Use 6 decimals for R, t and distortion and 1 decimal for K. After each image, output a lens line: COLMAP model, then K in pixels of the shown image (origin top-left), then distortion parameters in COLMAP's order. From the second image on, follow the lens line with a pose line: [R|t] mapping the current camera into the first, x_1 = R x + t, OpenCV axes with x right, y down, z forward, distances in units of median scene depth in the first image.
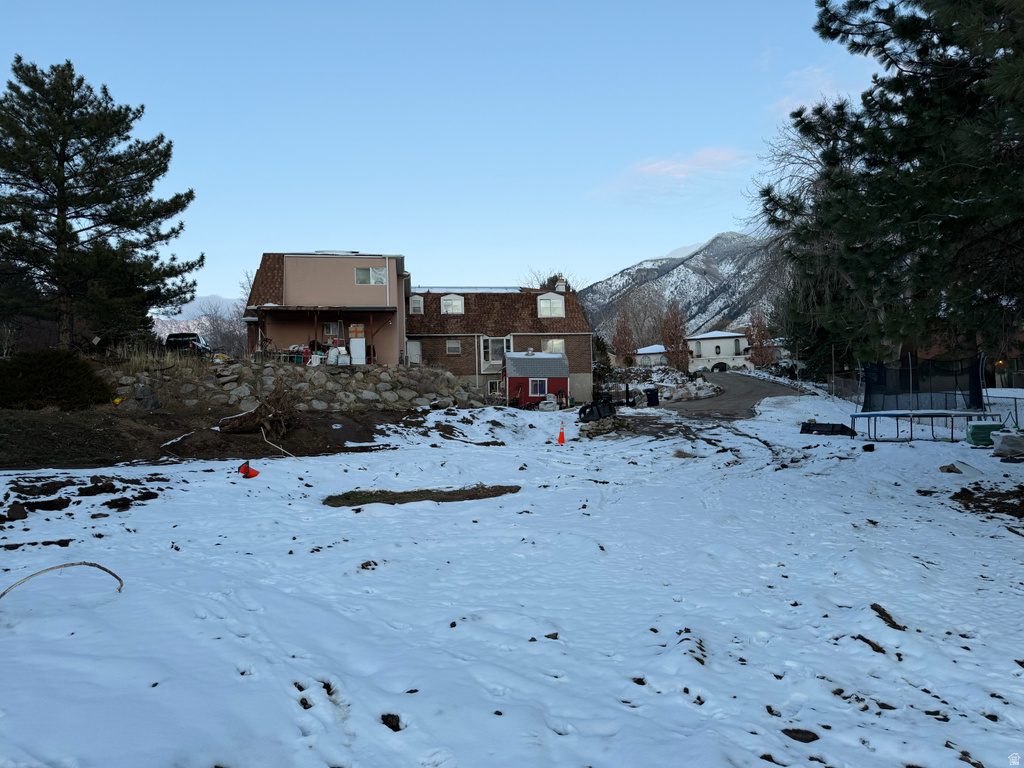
lens RADIAL K [[710.5, 0, 511.7], [0, 710.5, 383.9], [0, 0, 1]] dist [0.055778, -0.069737]
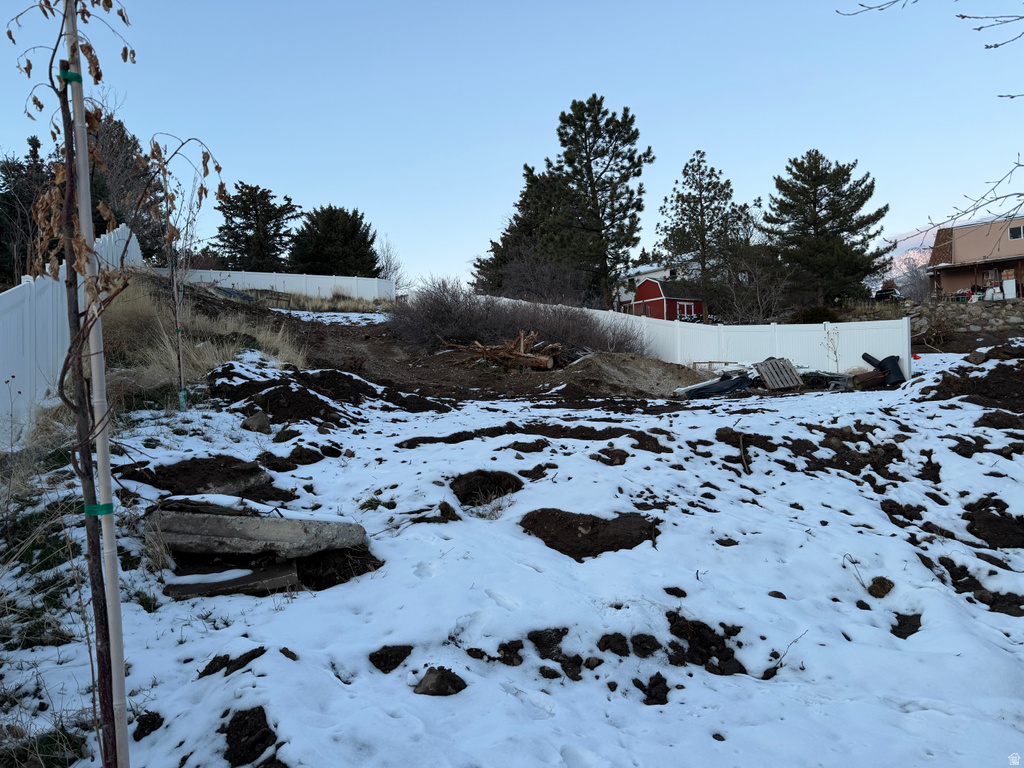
lens RADIAL K [[710.5, 0, 532.9], [0, 710.5, 378.8], [0, 0, 1]] dist [0.055778, -0.069737]
pose [[0.629256, -0.003004, -0.777193, 0.336561], [0.064304, 0.996765, 0.048212, 0.002312], [0.774534, -0.080314, 0.627413, -0.728835]]
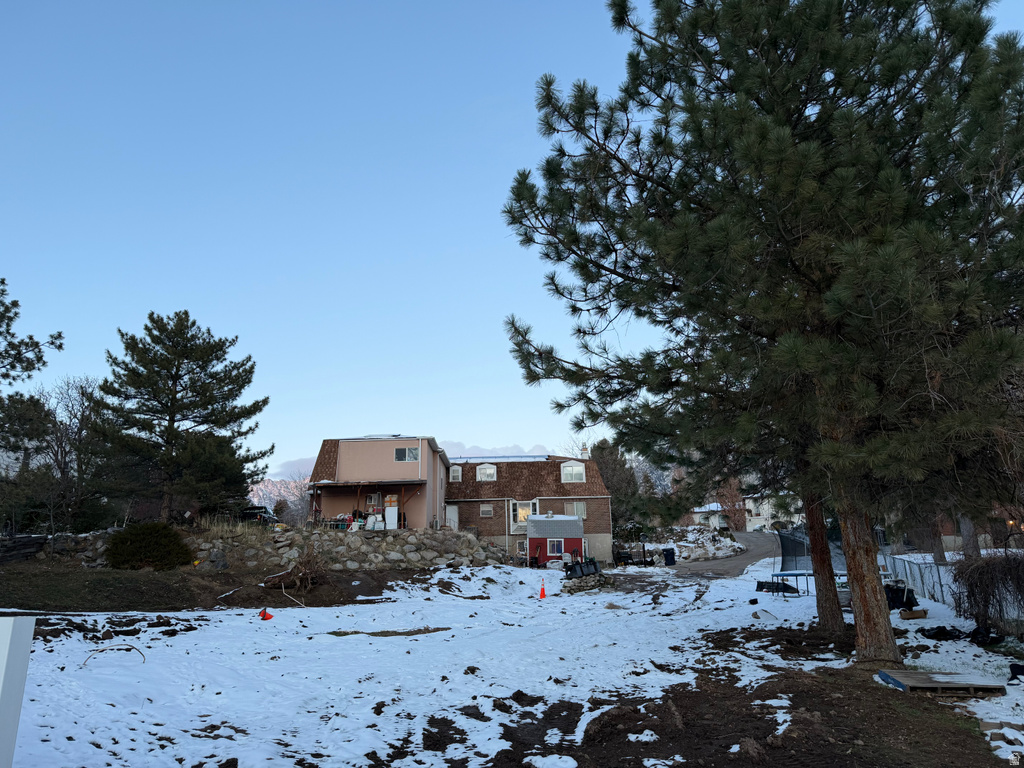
lens RADIAL K [[710.5, 0, 508.8], [0, 710.5, 384.2], [0, 0, 1]] dist [0.055778, -0.069737]
pose [[0.990996, -0.034435, -0.129385, 0.164681], [0.006134, 0.977023, -0.213044, -0.010352], [0.133749, 0.210333, 0.968438, -0.215735]]
